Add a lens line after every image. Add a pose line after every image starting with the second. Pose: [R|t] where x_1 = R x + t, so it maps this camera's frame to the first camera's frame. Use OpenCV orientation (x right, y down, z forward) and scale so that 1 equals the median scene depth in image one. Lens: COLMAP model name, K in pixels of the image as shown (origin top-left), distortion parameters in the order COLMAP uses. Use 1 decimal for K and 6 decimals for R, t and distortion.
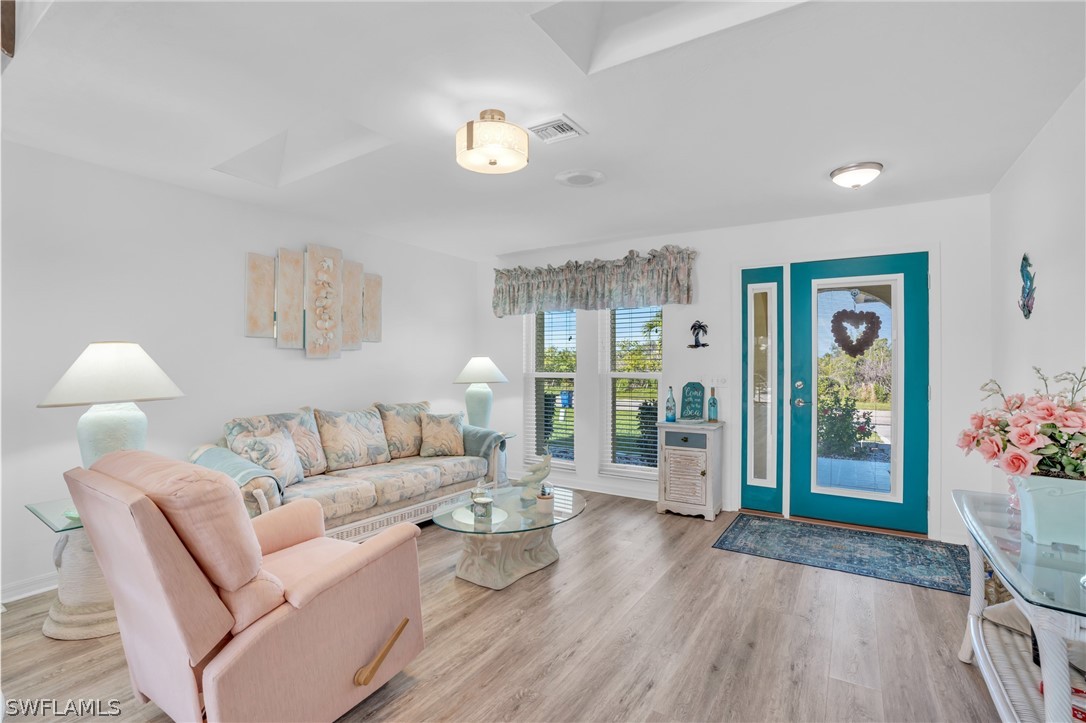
lens RADIAL K [[500.3, 0, 524.7], [0, 500.3, 360.3], [0, 0, 1]] dist [-0.062314, 0.022234]
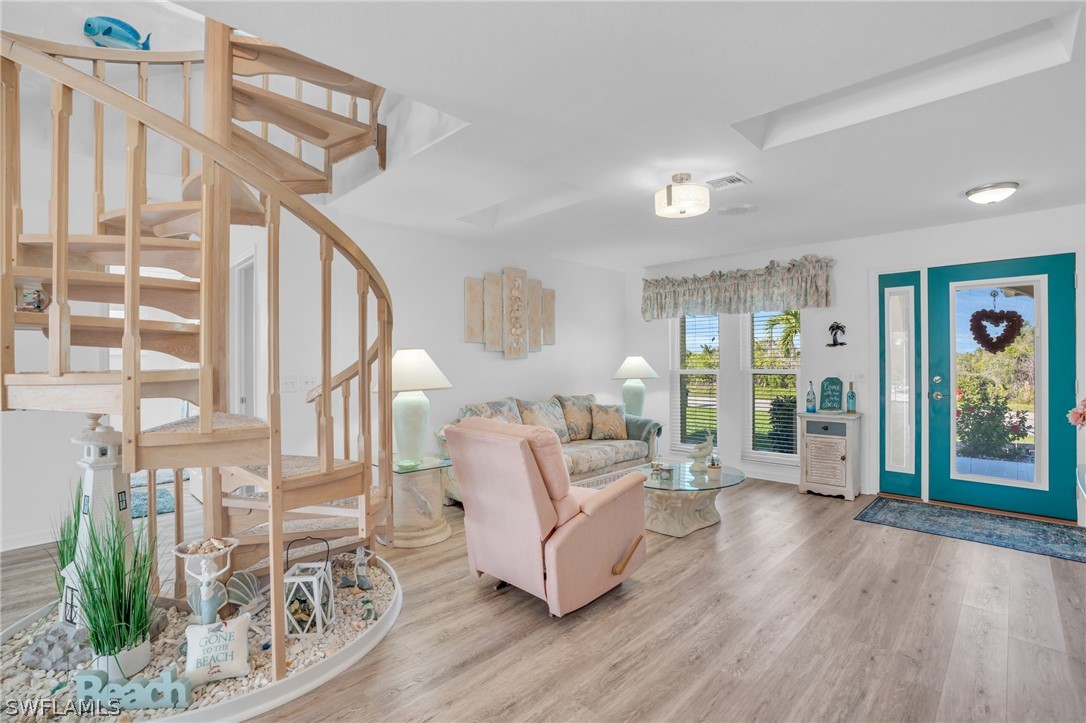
lens RADIAL K [[500.3, 0, 541.6], [0, 500.3, 361.1], [0, 0, 1]] dist [-0.062314, 0.022234]
pose [[0.983417, -0.007703, -0.181193, -0.115578], [0.008378, 0.999961, 0.002961, -0.001319], [0.181163, -0.004429, 0.983443, -0.226636]]
